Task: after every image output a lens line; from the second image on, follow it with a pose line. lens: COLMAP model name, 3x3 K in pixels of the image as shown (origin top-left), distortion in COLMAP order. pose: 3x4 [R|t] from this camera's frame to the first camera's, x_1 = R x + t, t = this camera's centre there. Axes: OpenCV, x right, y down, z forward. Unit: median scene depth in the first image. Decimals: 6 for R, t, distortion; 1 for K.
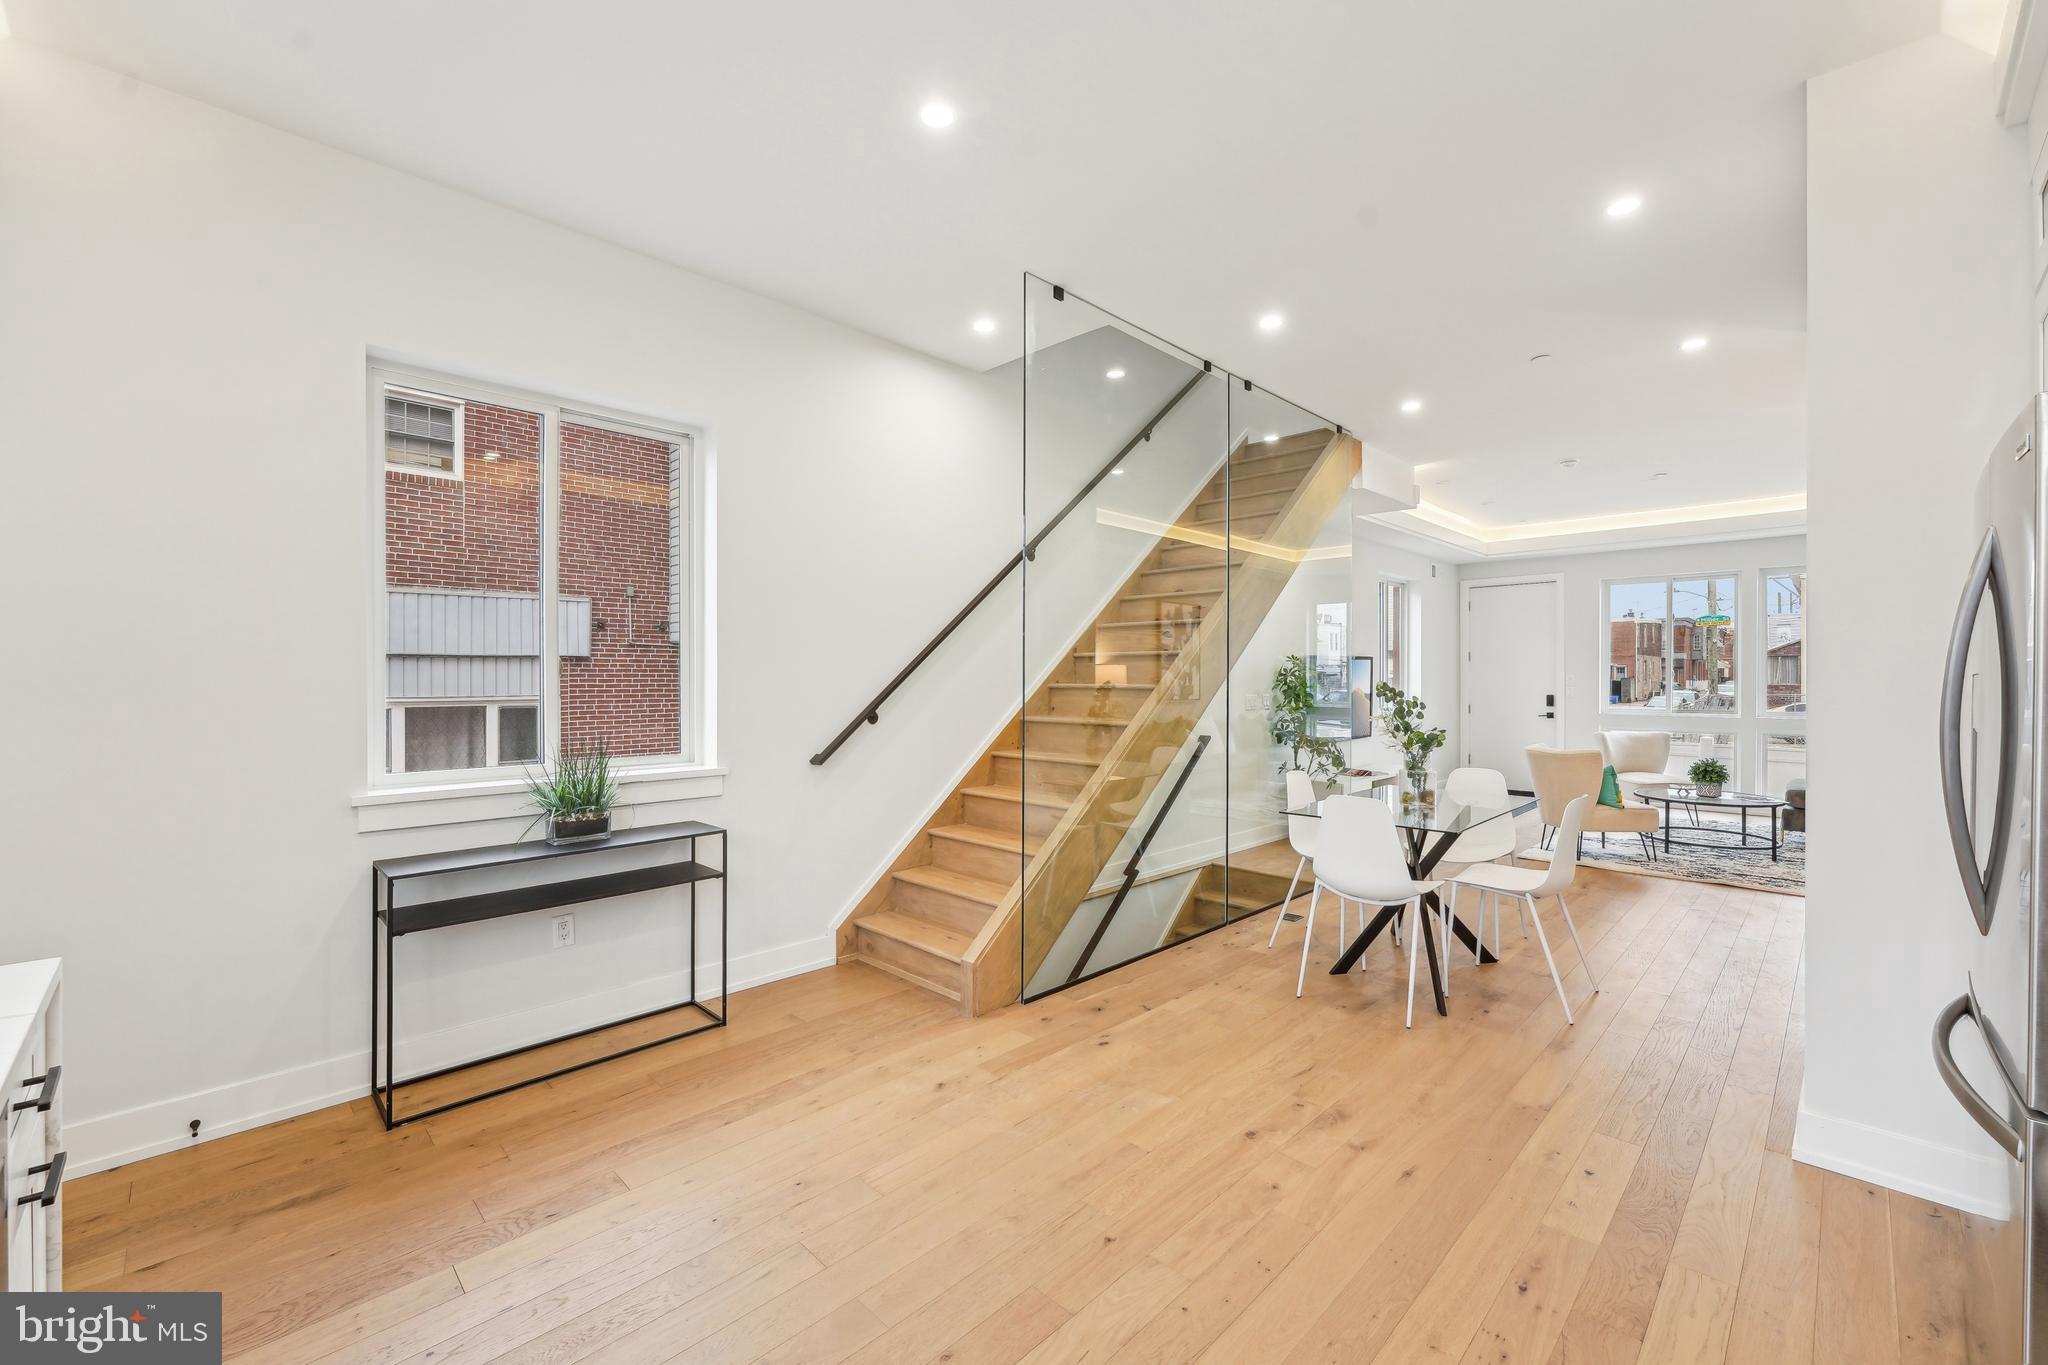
lens RADIAL K [[847.7, 0, 1021.4], [0, 847.7, 671.6], [0, 0, 1]] dist [0.000475, 0.000145]
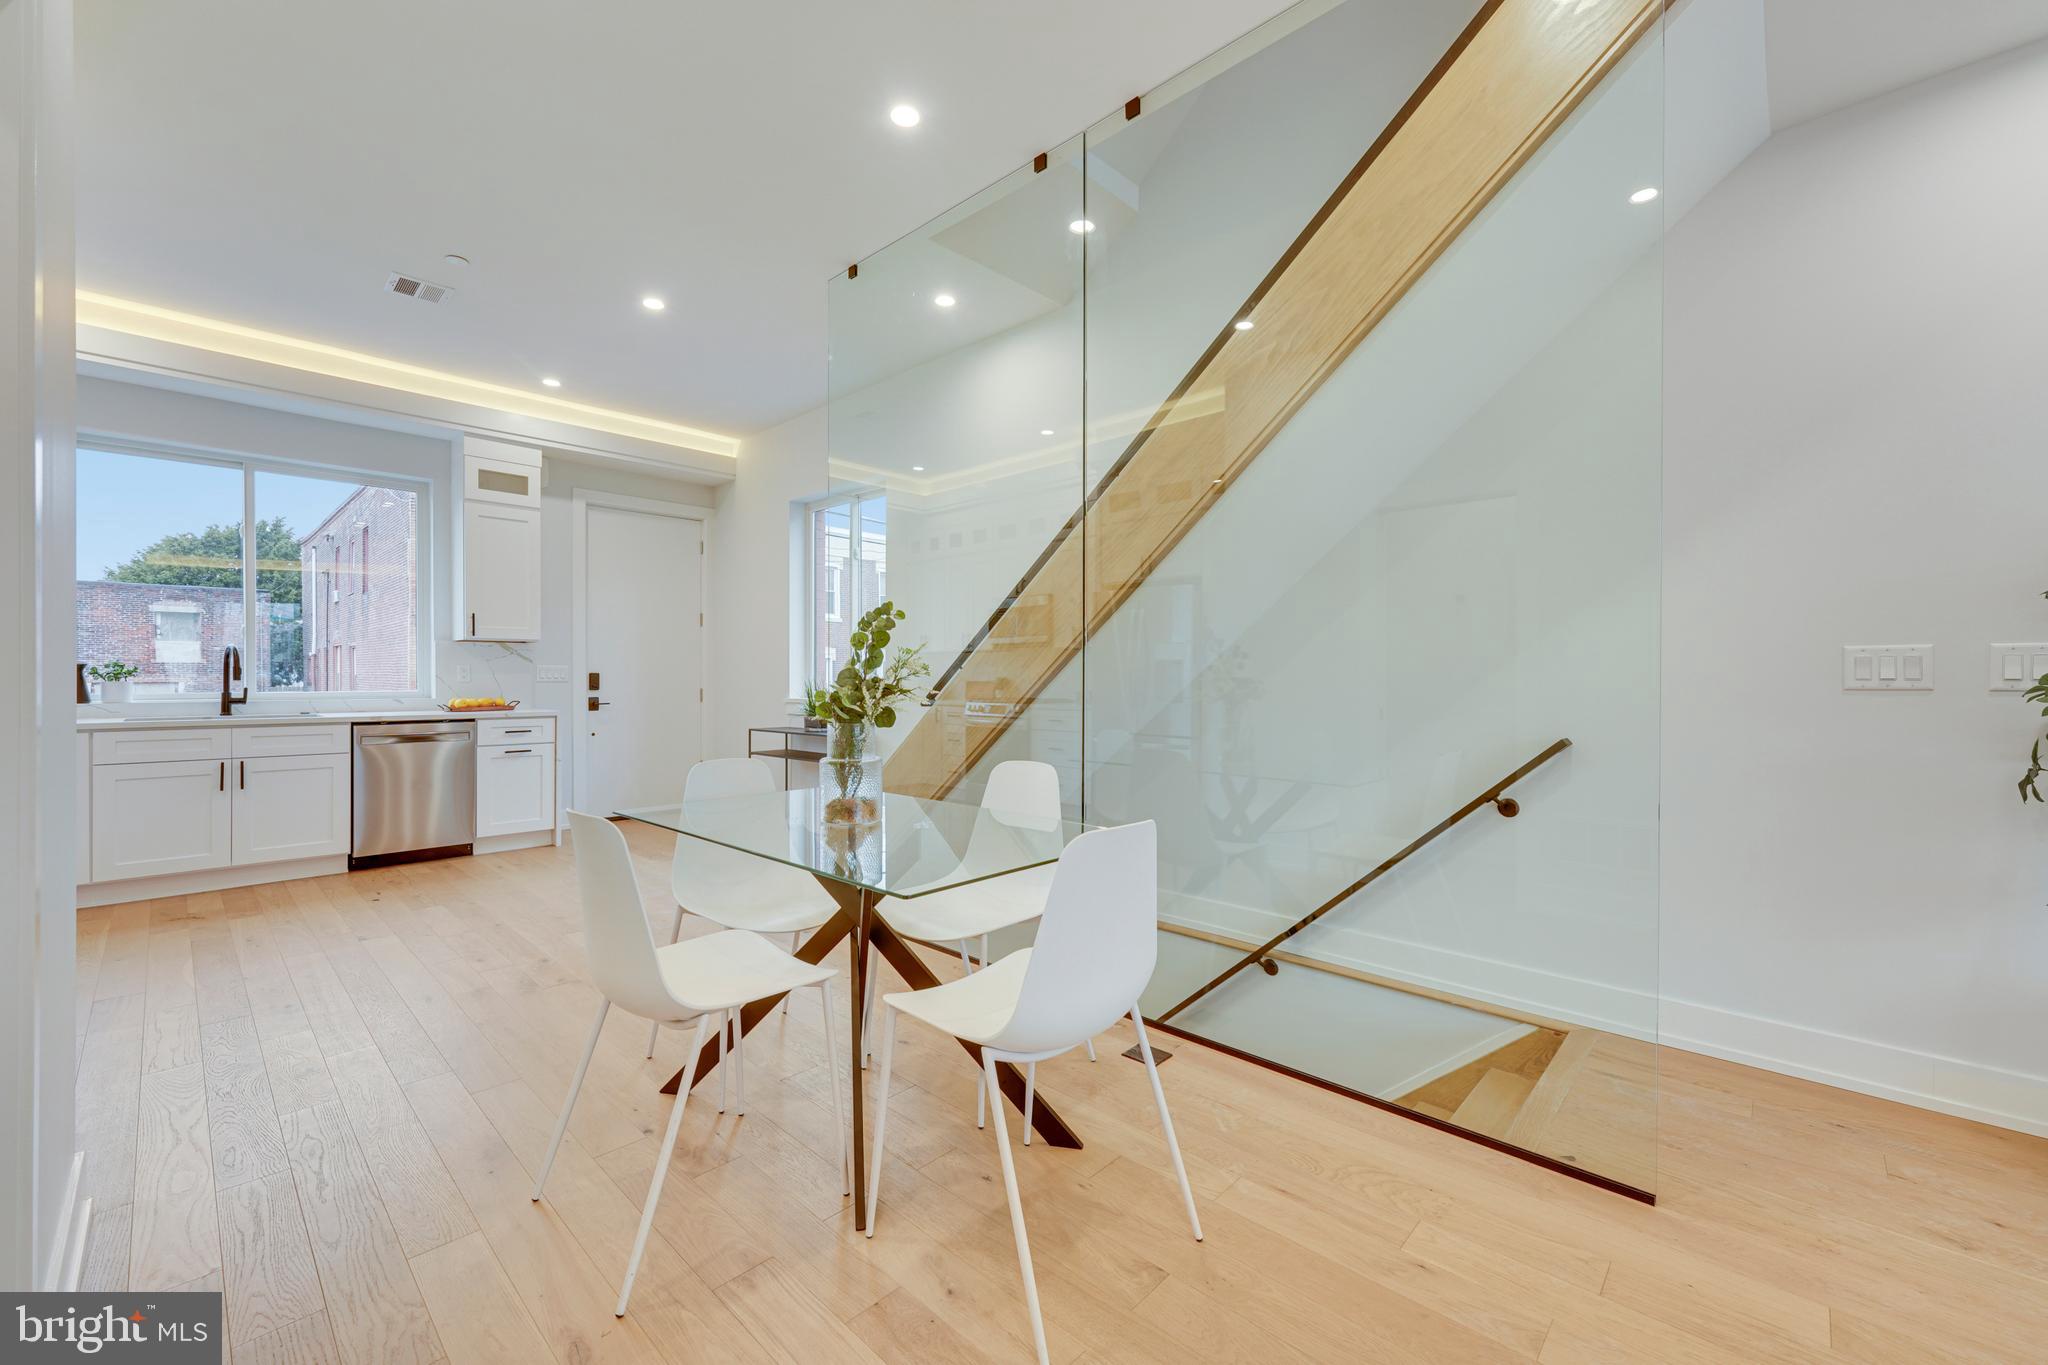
lens RADIAL K [[807.6, 0, 1064.9], [0, 807.6, 683.9], [0, 0, 1]] dist [-0.000157, -0.000049]
pose [[0.047214, 0.003844, -0.998877, 1.401638], [0.009453, 0.999946, 0.004295, 0.085342], [0.998840, -0.009645, 0.047175, 1.546729]]
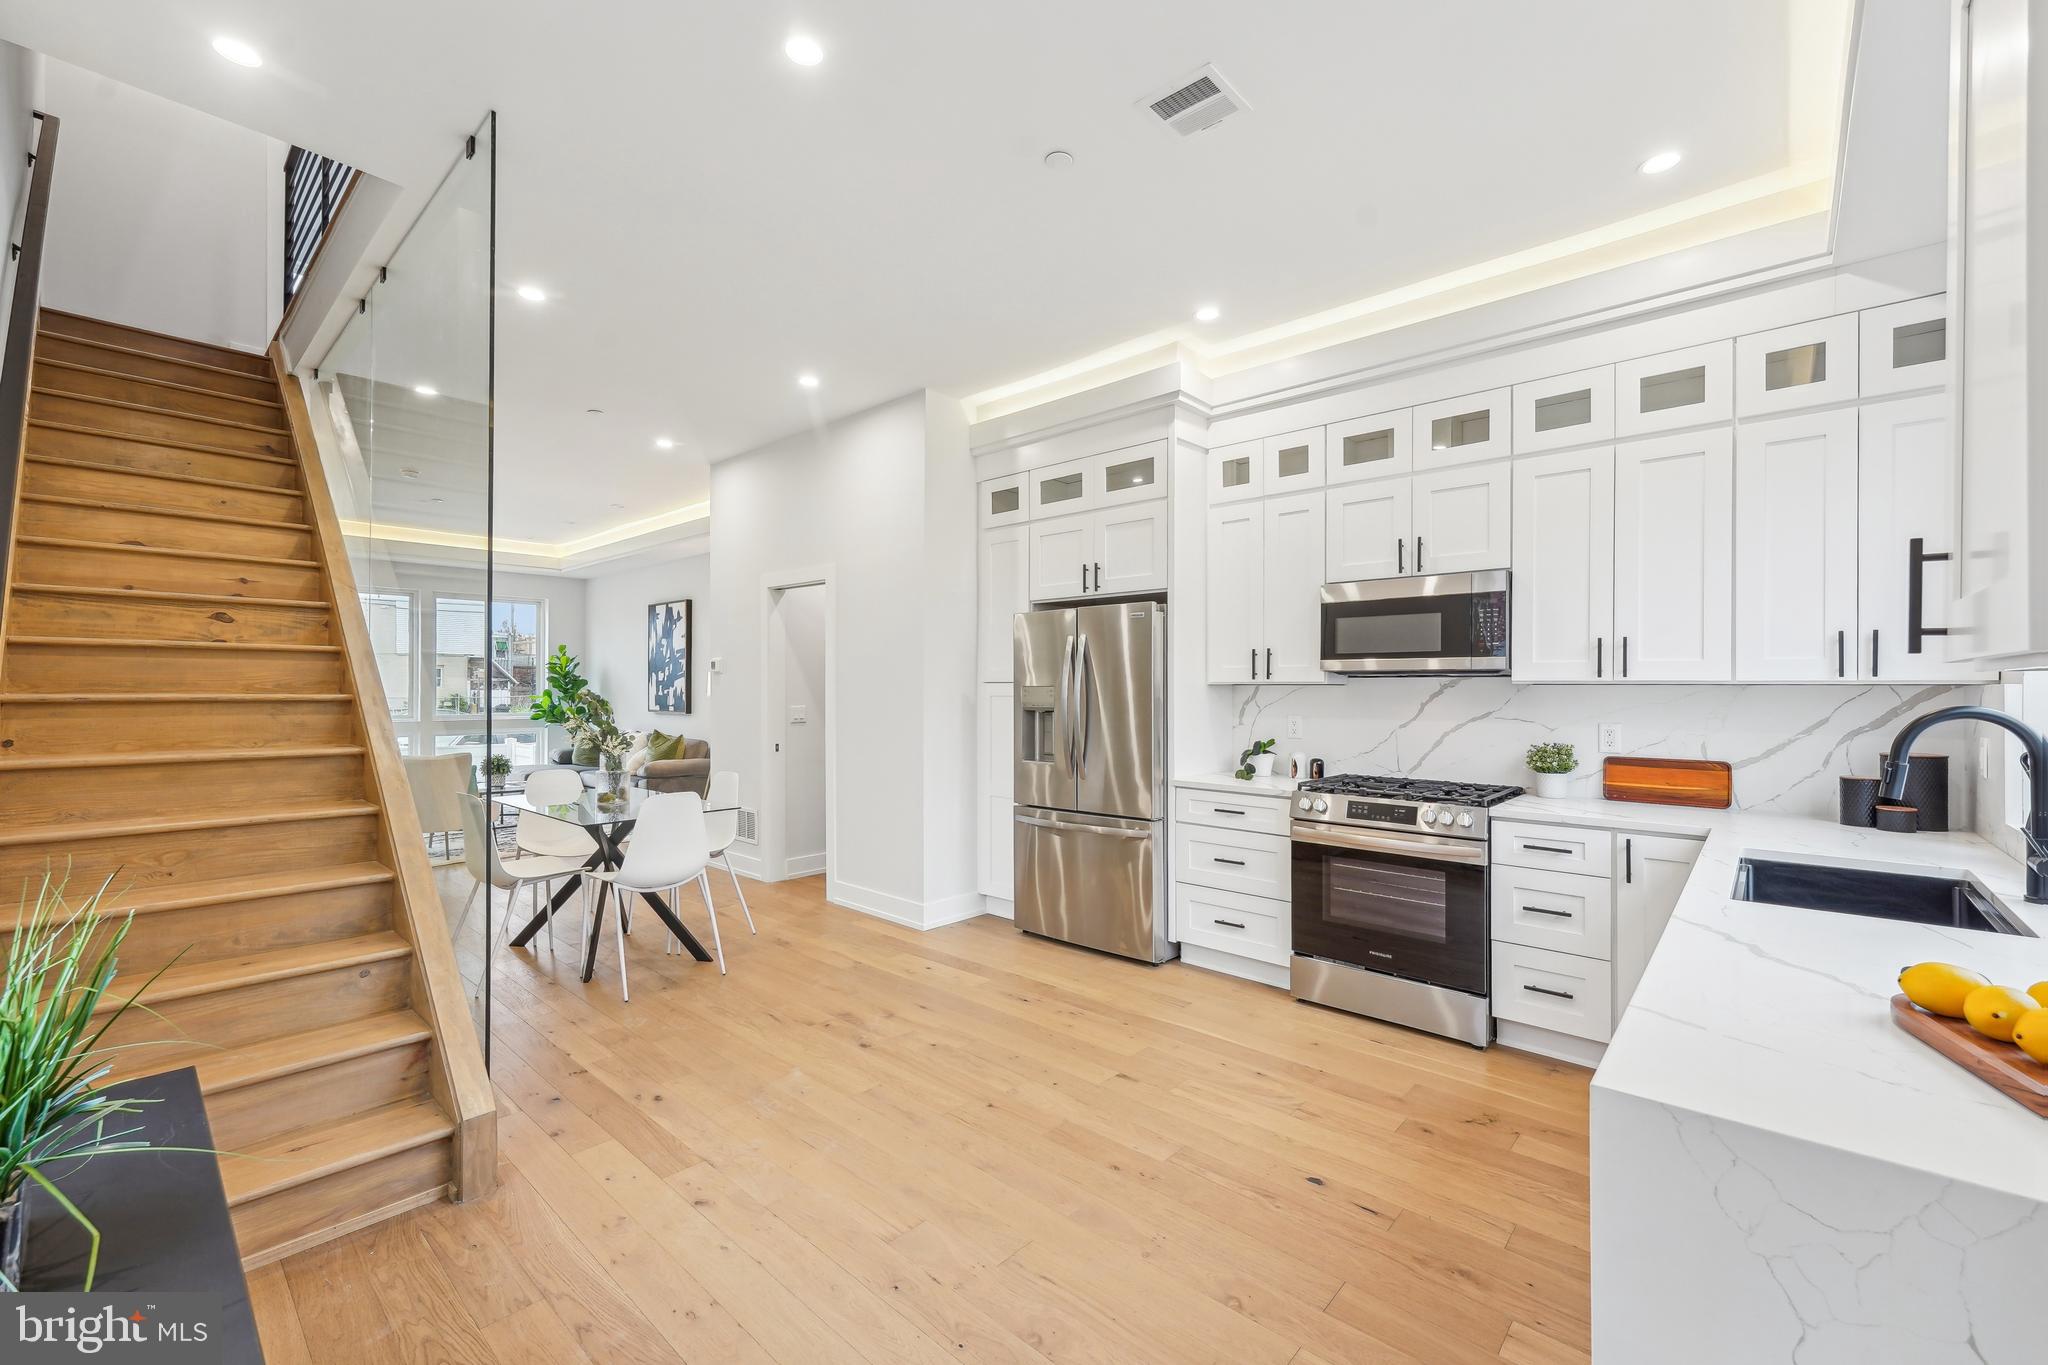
lens RADIAL K [[827.2, 0, 1024.0], [0, 827.2, 682.5], [0, 0, 1]] dist [0.000295, -0.000003]
pose [[-0.049473, 0.007101, 0.998750, -0.850452], [-0.009888, 0.999922, -0.007599, 0.007841], [-0.998727, -0.010252, -0.049399, 0.716775]]
